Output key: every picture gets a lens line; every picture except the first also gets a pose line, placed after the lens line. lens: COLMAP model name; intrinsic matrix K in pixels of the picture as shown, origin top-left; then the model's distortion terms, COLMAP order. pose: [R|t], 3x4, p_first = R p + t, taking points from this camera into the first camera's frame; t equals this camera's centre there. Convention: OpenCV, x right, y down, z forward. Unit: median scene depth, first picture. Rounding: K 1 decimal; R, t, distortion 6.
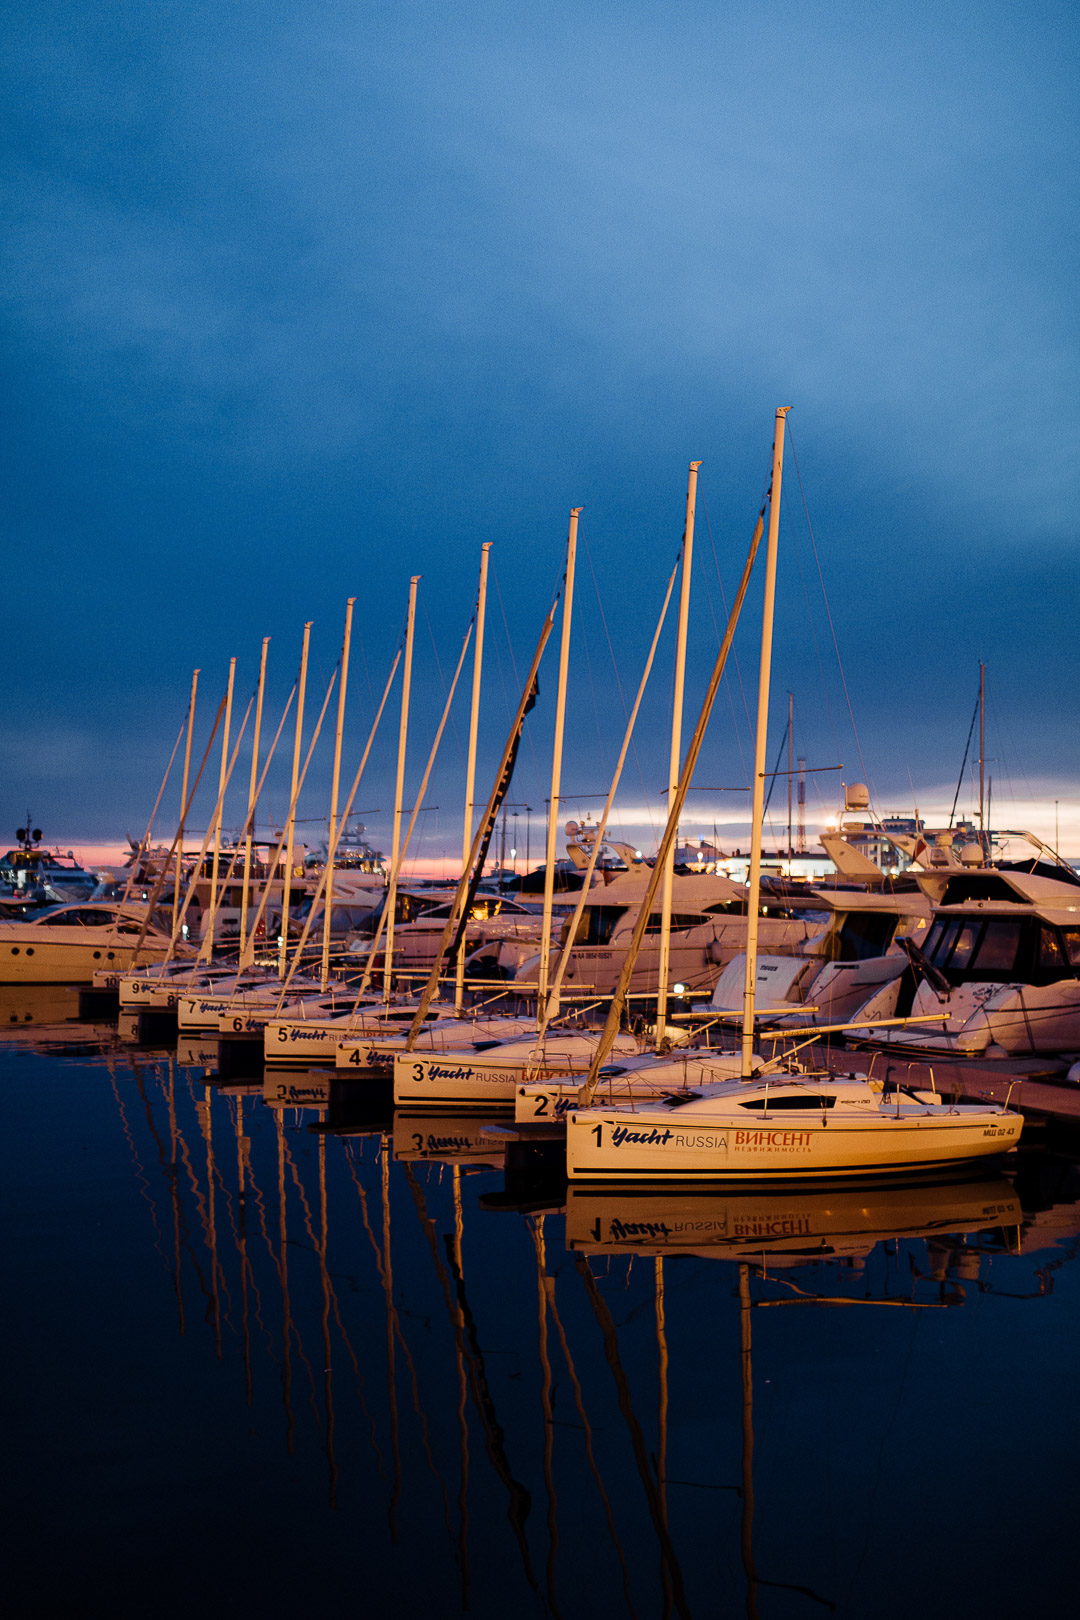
lens RADIAL K [[1602.3, 0, 540.0], [0, 1602.3, 810.0], [0, 0, 1]] dist [-0.056955, -0.006680]
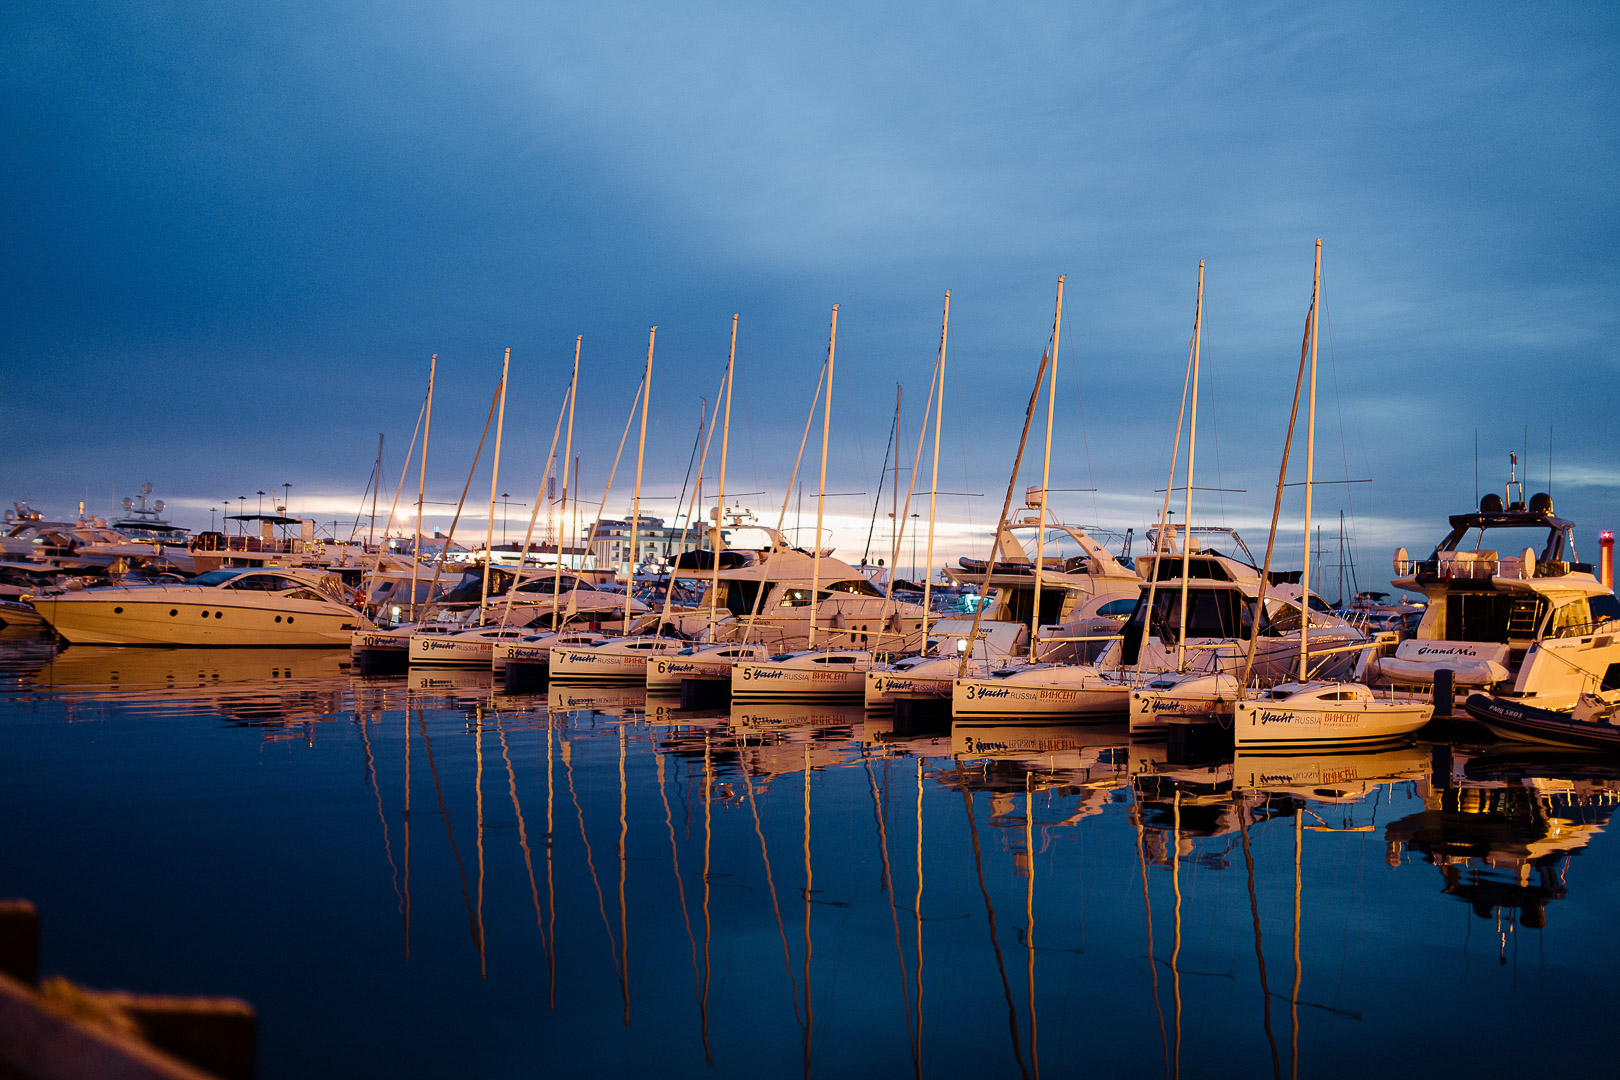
lens RADIAL K [[1602.3, 0, 810.0], [0, 1602.3, 540.0], [0, 0, 1]] dist [-0.056955, -0.006680]
pose [[0.924444, 0.030967, 0.380058, -0.491238], [-0.038790, 0.999164, 0.012940, 0.017748], [-0.379340, -0.026705, 0.924872, -0.120033]]
